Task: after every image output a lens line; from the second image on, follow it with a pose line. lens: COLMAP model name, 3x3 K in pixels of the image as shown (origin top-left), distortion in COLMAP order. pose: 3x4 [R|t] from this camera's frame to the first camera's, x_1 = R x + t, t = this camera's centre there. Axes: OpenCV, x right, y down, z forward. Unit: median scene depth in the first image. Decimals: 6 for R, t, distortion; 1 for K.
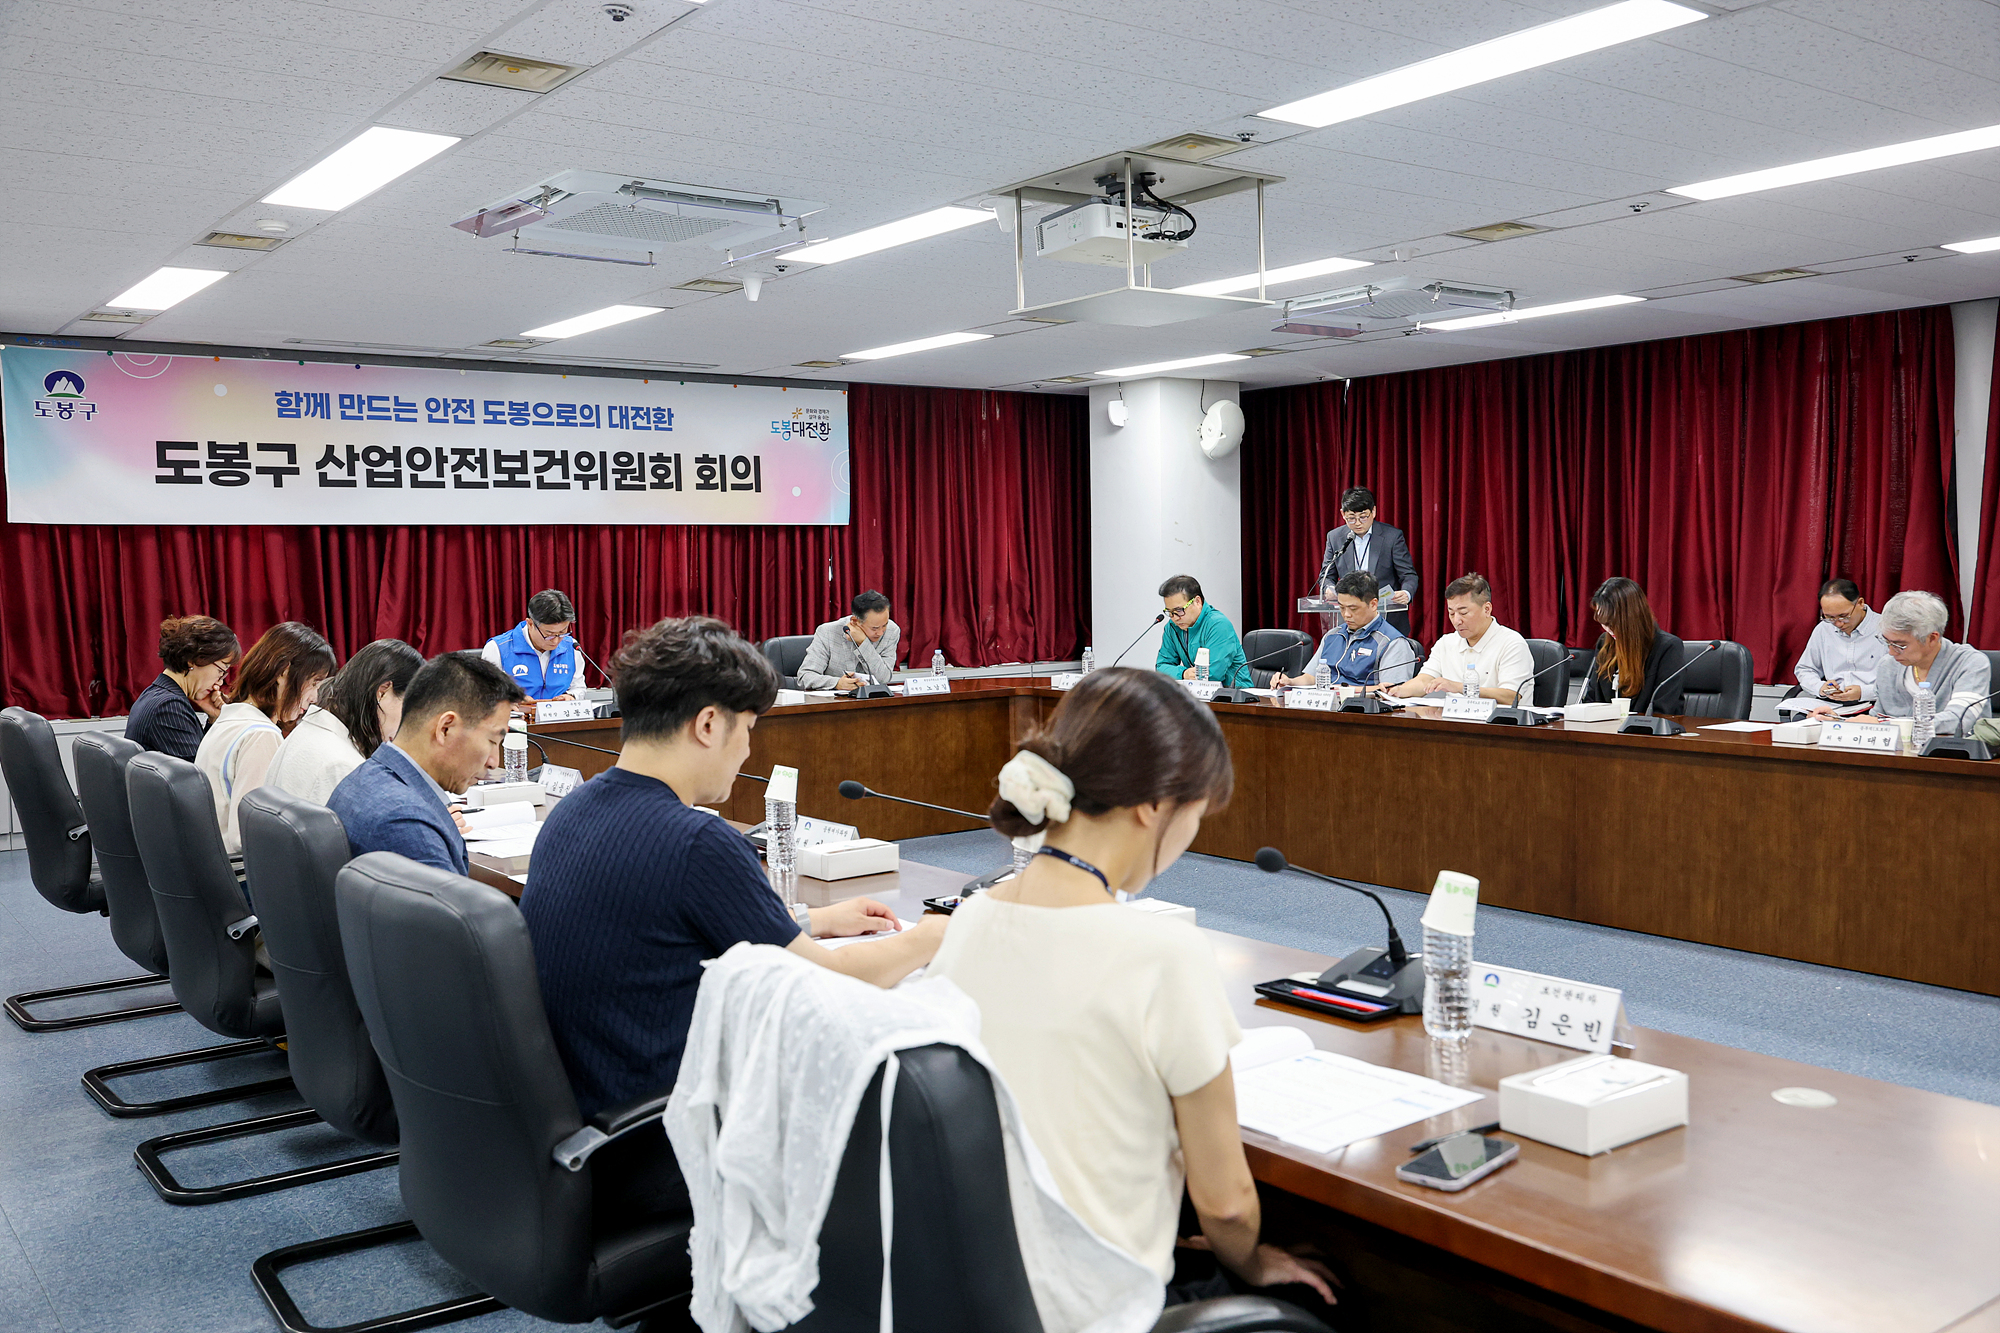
lens RADIAL K [[1777.2, 0, 1000.0], [0, 1777.2, 666.5], [0, 0, 1]] dist [0.019251, -0.001750]
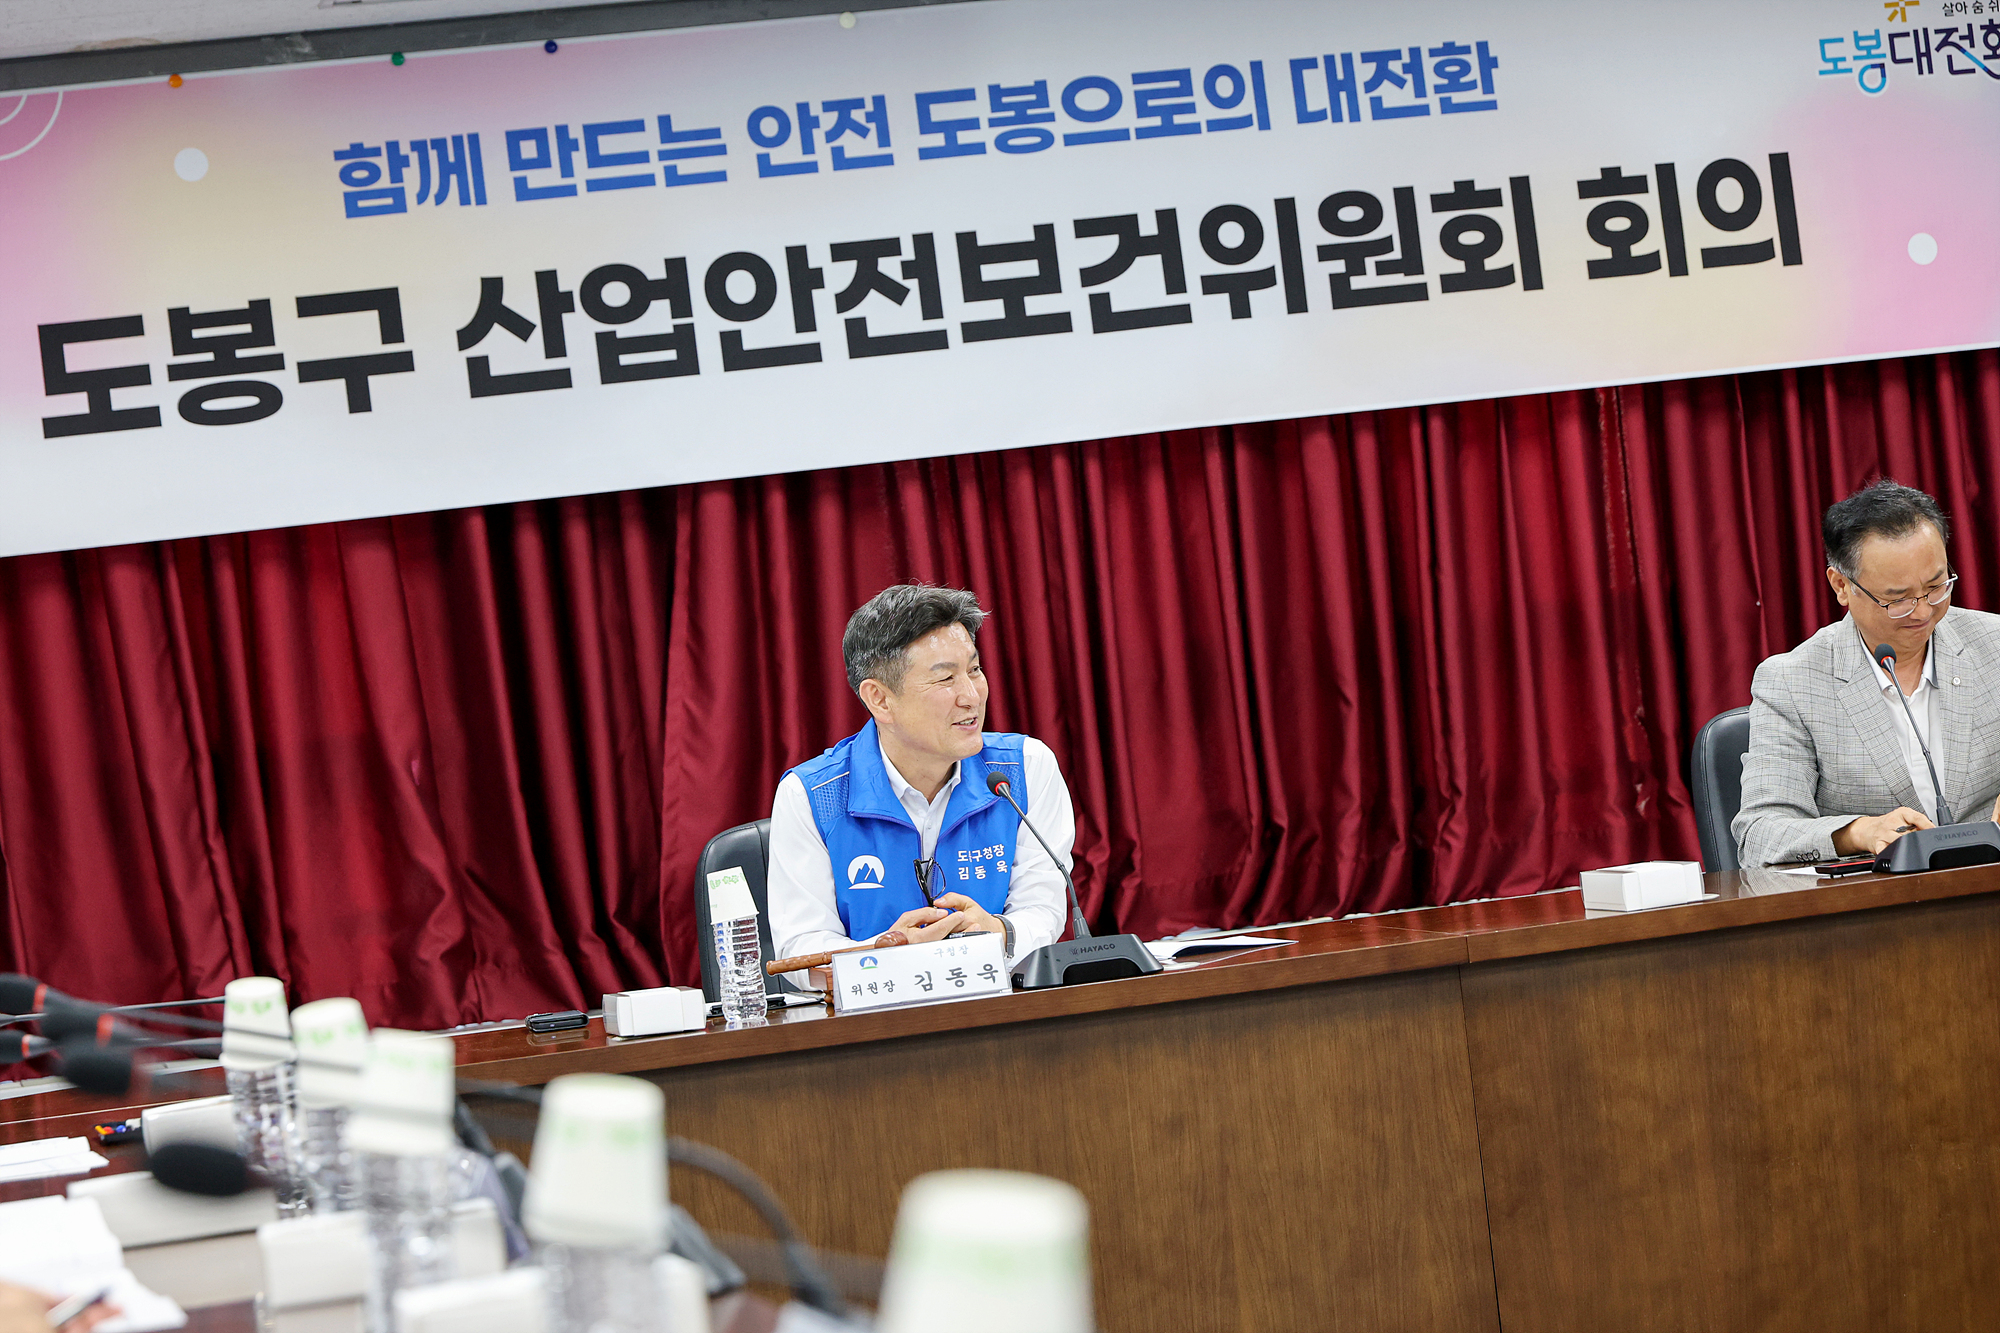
lens RADIAL K [[5364.4, 0, 948.8], [0, 5364.4, 709.8], [0, 0, 1]] dist [-0.114272, -0.477481]
pose [[0.903705, -0.090235, -0.418538, 0.134318], [0.076415, 0.995837, -0.049703, 0.019273], [0.421281, 0.012934, 0.906838, 0.077585]]
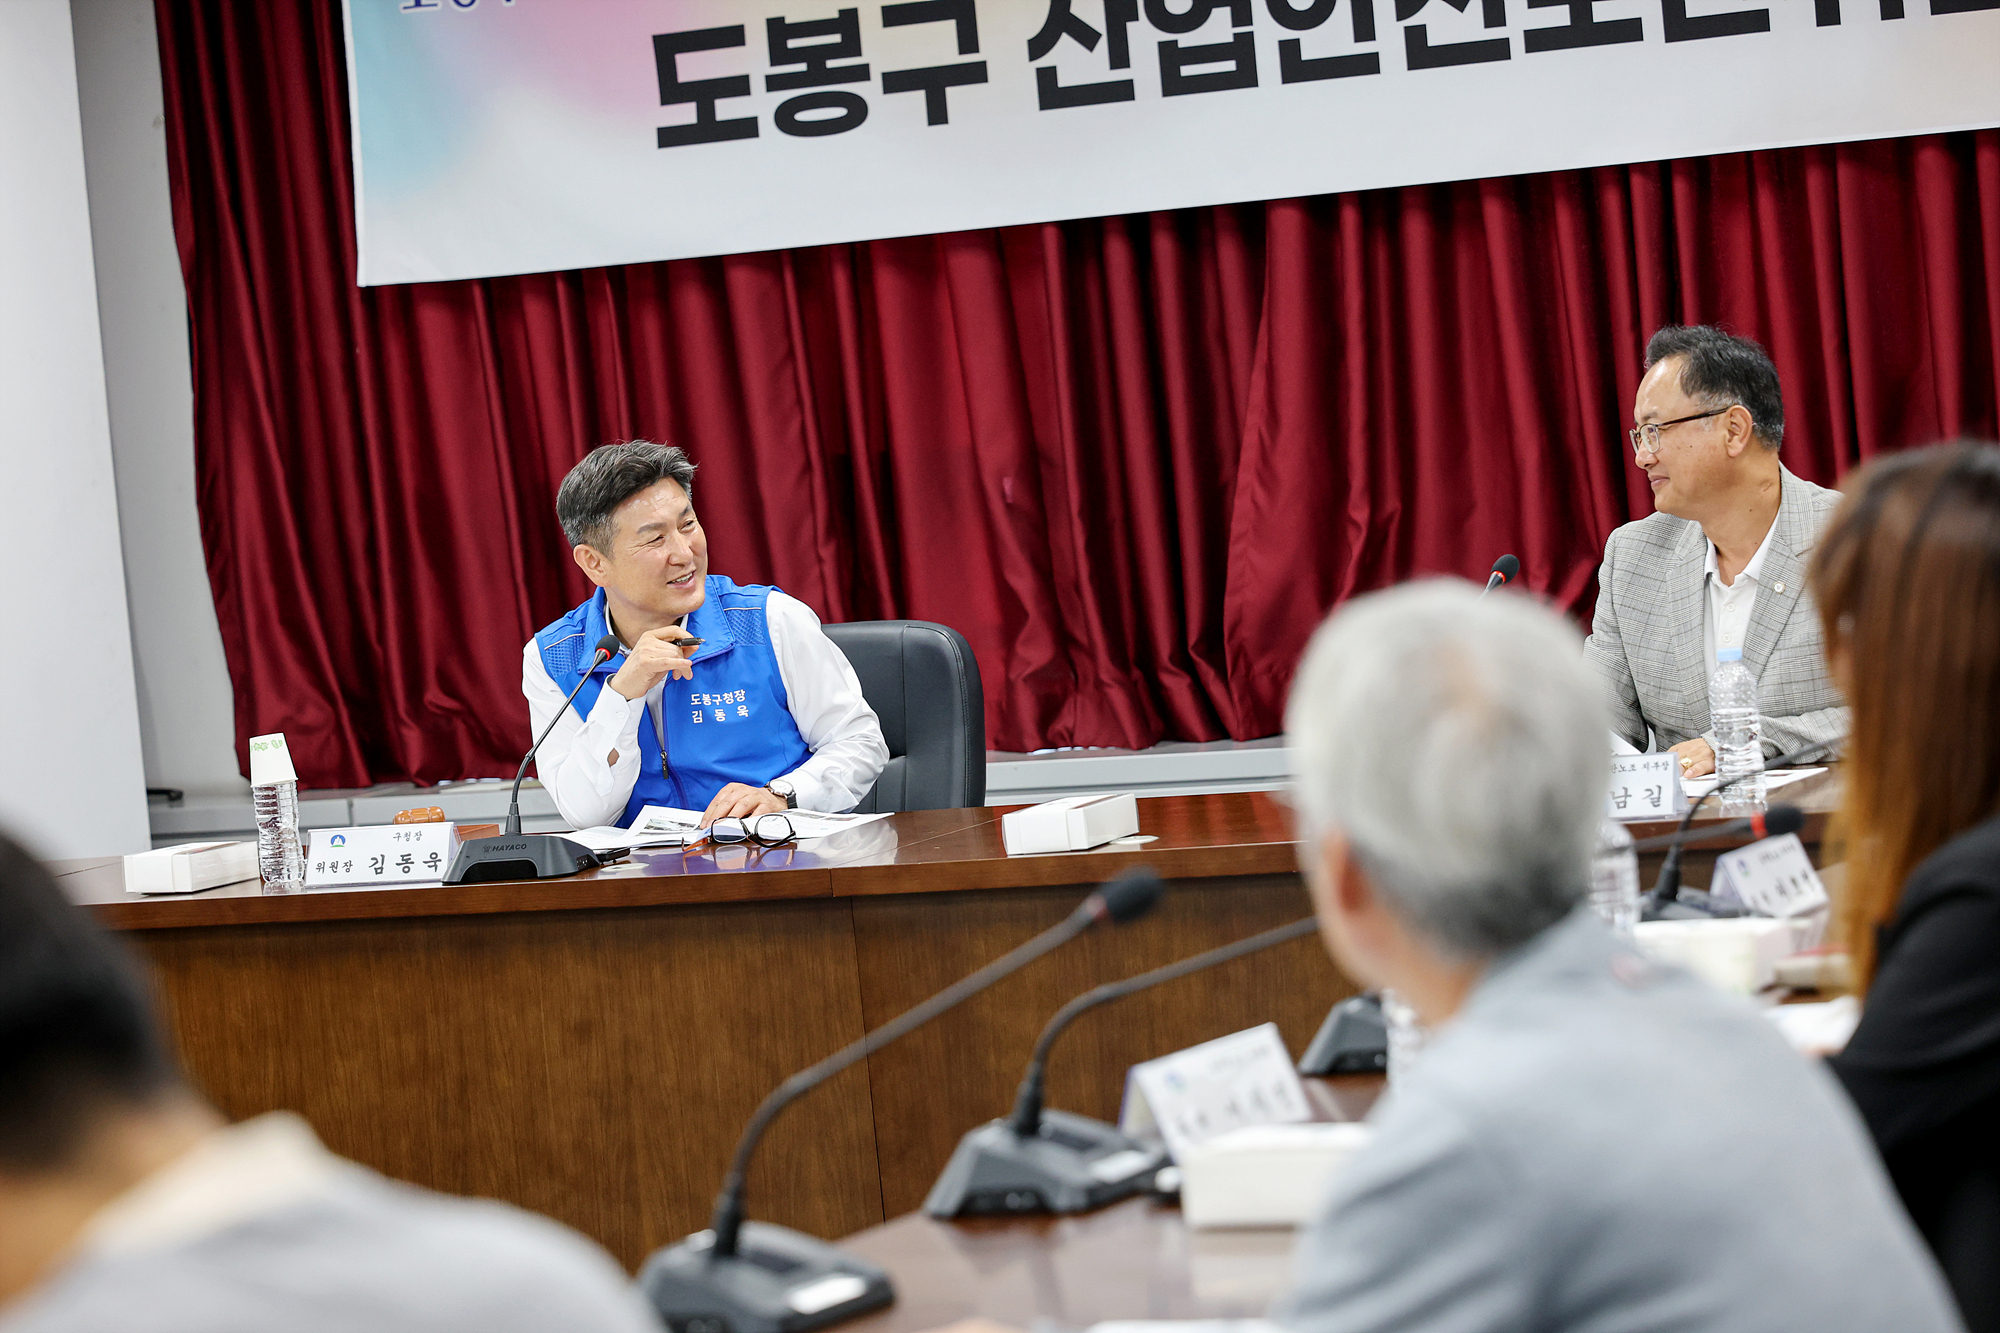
lens RADIAL K [[6003.2, 0, 1053.4], [0, 6003.2, 665.2], [0, 0, 1]] dist [-0.140139, -0.475966]
pose [[0.467664, 0.022438, -0.883621, 0.606515], [0.030807, 0.998657, 0.041664, -0.040677], [0.883369, -0.046707, 0.466345, 0.441676]]
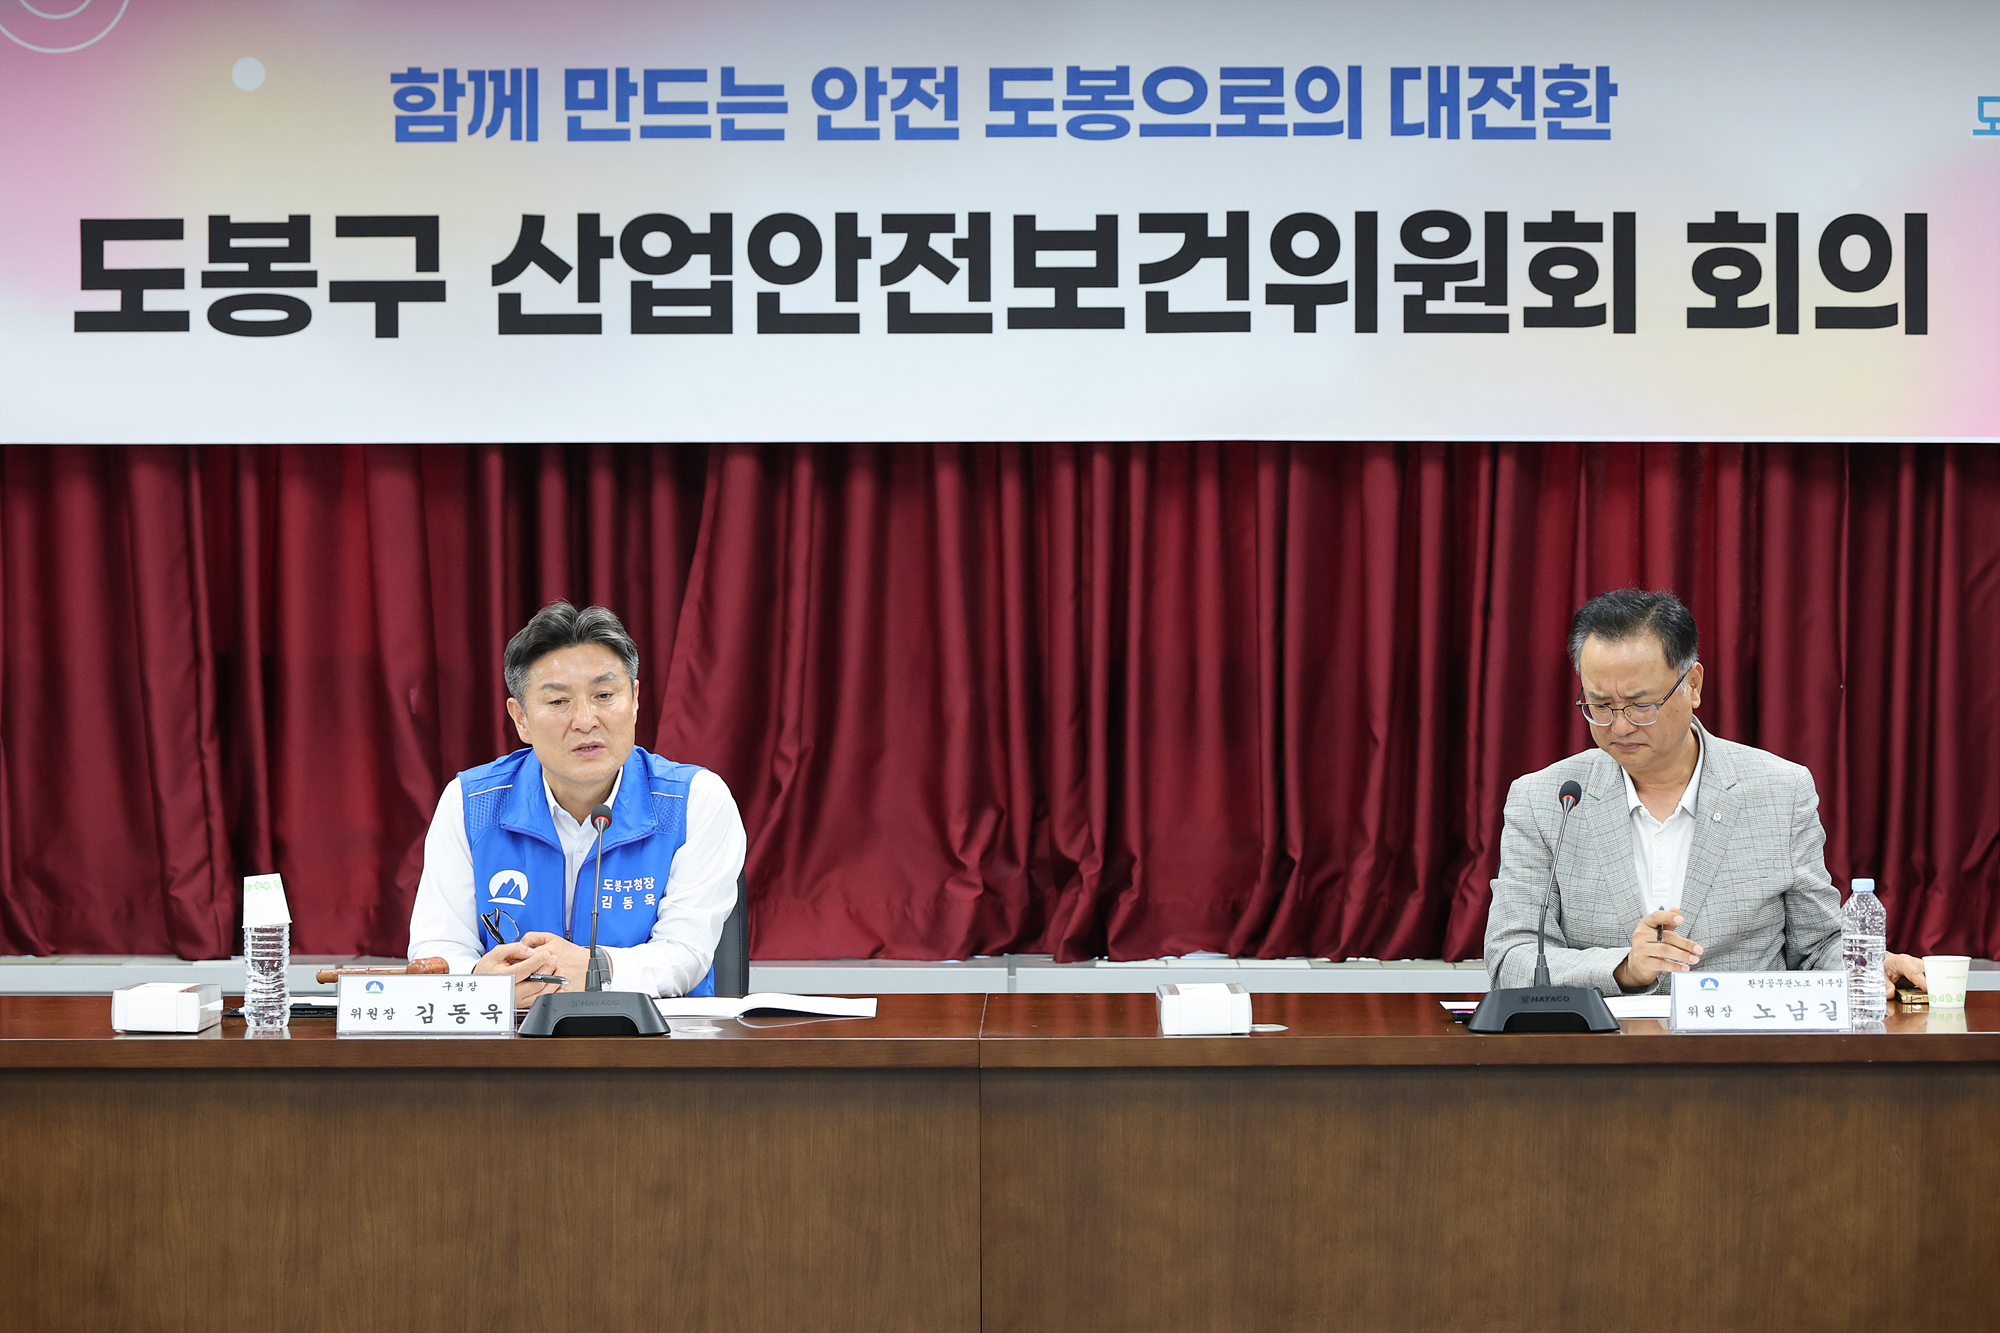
lens RADIAL K [[5400.9, 0, 998.7], [0, 5400.9, 798.6], [0, 0, 1]] dist [-0.064511, -0.523937]
pose [[0.795924, 0.037796, -0.604216, 0.325146], [-0.048072, 0.998844, -0.000844, -0.012975], [0.603485, 0.029717, 0.796820, 0.207317]]
